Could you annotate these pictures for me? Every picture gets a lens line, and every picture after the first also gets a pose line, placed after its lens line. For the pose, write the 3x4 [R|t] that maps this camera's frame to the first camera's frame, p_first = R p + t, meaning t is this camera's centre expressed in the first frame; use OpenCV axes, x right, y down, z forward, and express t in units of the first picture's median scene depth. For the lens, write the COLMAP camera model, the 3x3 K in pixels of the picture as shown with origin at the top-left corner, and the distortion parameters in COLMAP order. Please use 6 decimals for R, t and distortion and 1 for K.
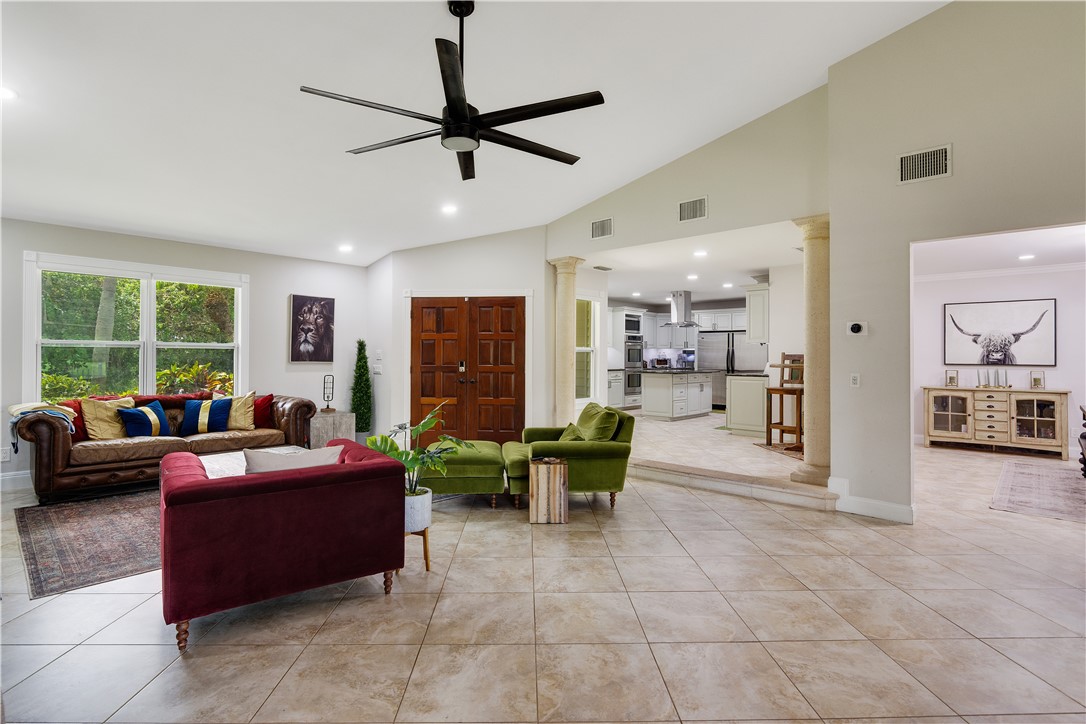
lens RADIAL K [[537.5, 0, 534.2], [0, 537.5, 353.9], [0, 0, 1]] dist [0.000119, 0.000380]
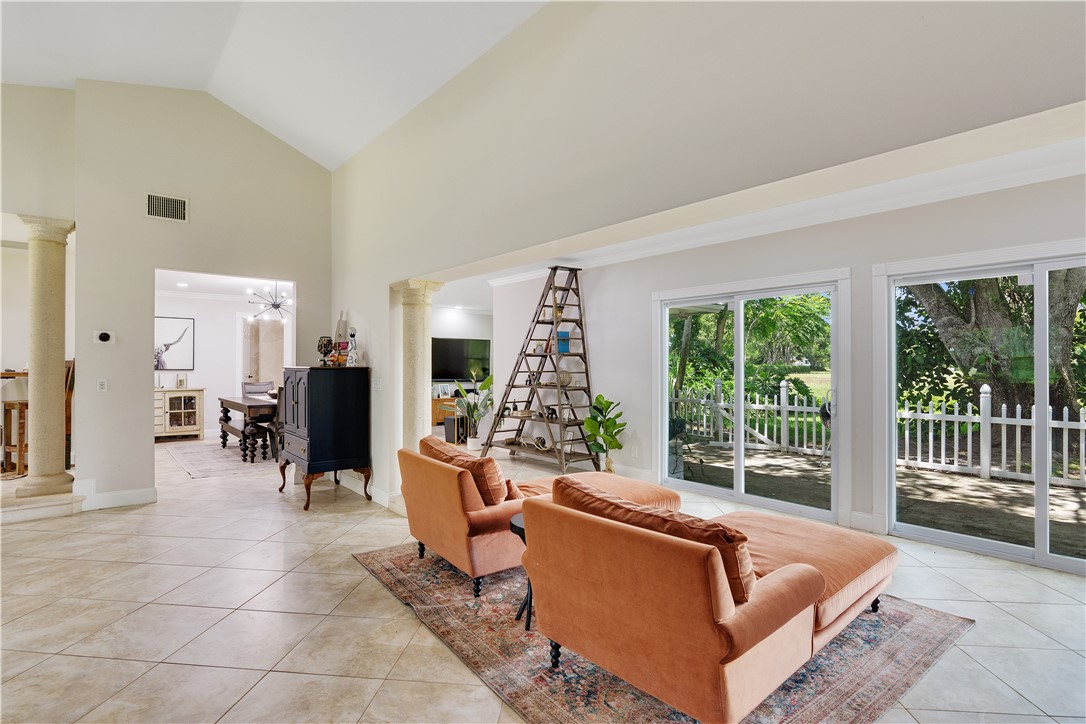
lens RADIAL K [[527.8, 0, 549.4], [0, 527.8, 360.6], [0, 0, 1]] dist [-0.012572, 0.000066]
pose [[0.102689, 0.003534, 0.994707, -0.214883], [-0.005349, 0.999981, -0.003001, -0.001062], [-0.994699, -0.005012, 0.102706, 0.001349]]
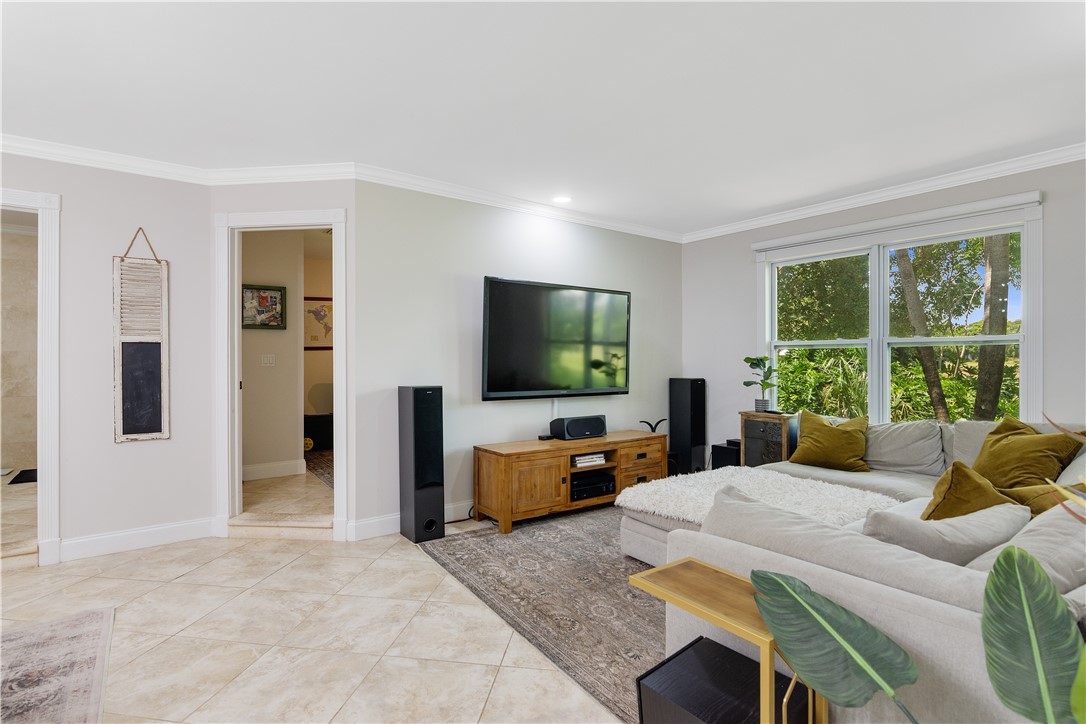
lens RADIAL K [[537.5, 0, 534.2], [0, 537.5, 353.9], [0, 0, 1]] dist [0.000119, 0.000380]
pose [[0.164734, -0.003097, 0.986333, 0.743817], [-0.005695, 0.999975, 0.004091, 0.006010], [-0.986322, -0.006291, 0.164712, 0.357751]]
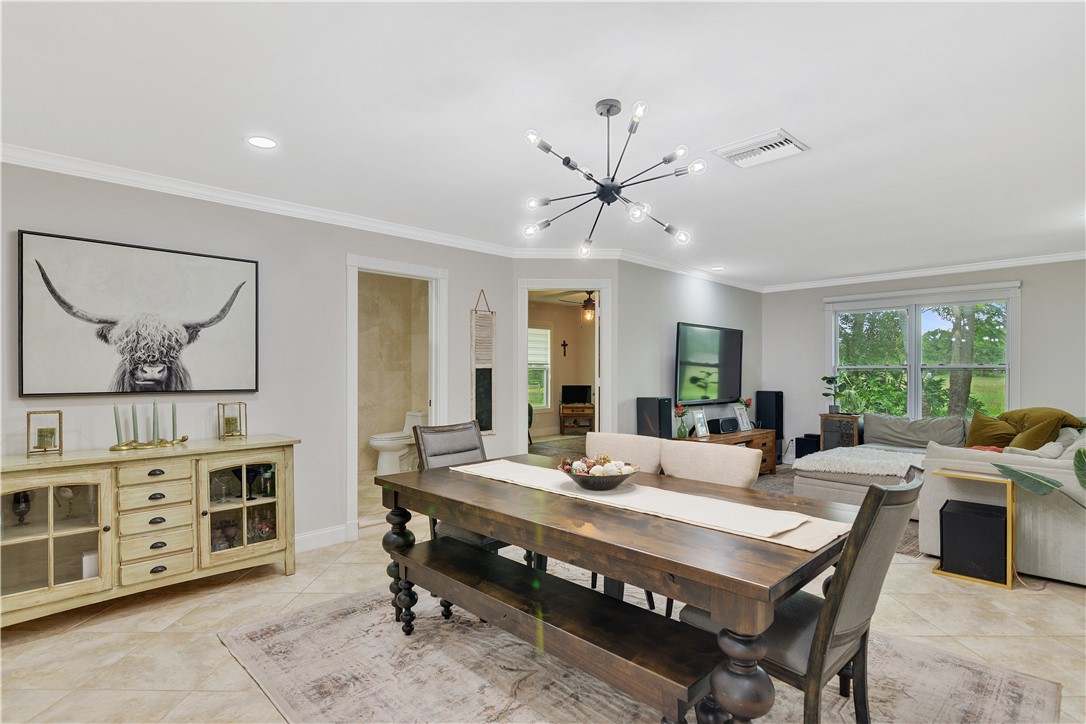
lens RADIAL K [[539.8, 0, 544.1], [0, 539.8, 372.2], [0, 0, 1]] dist [-0.002180, -0.000017]
pose [[0.027708, -0.010197, 0.999564, 0.447651], [-0.007085, 0.999921, 0.010397, -0.003419], [-0.999591, -0.007370, 0.027633, 0.695547]]
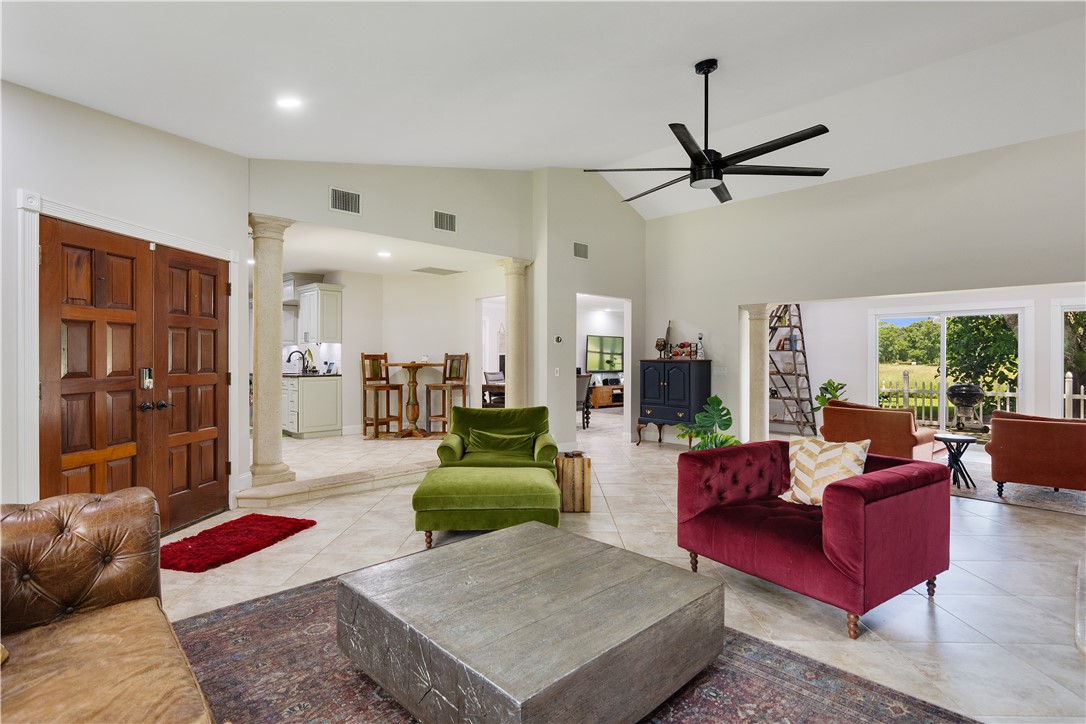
lens RADIAL K [[556.2, 0, 543.0], [0, 556.2, 362.0], [0, 0, 1]] dist [0.000075, -0.000201]
pose [[0.023394, -0.011782, 0.999657, -0.649205], [-0.006402, 0.999908, 0.011934, 0.000057], [-0.999706, -0.006679, 0.023317, 0.611051]]
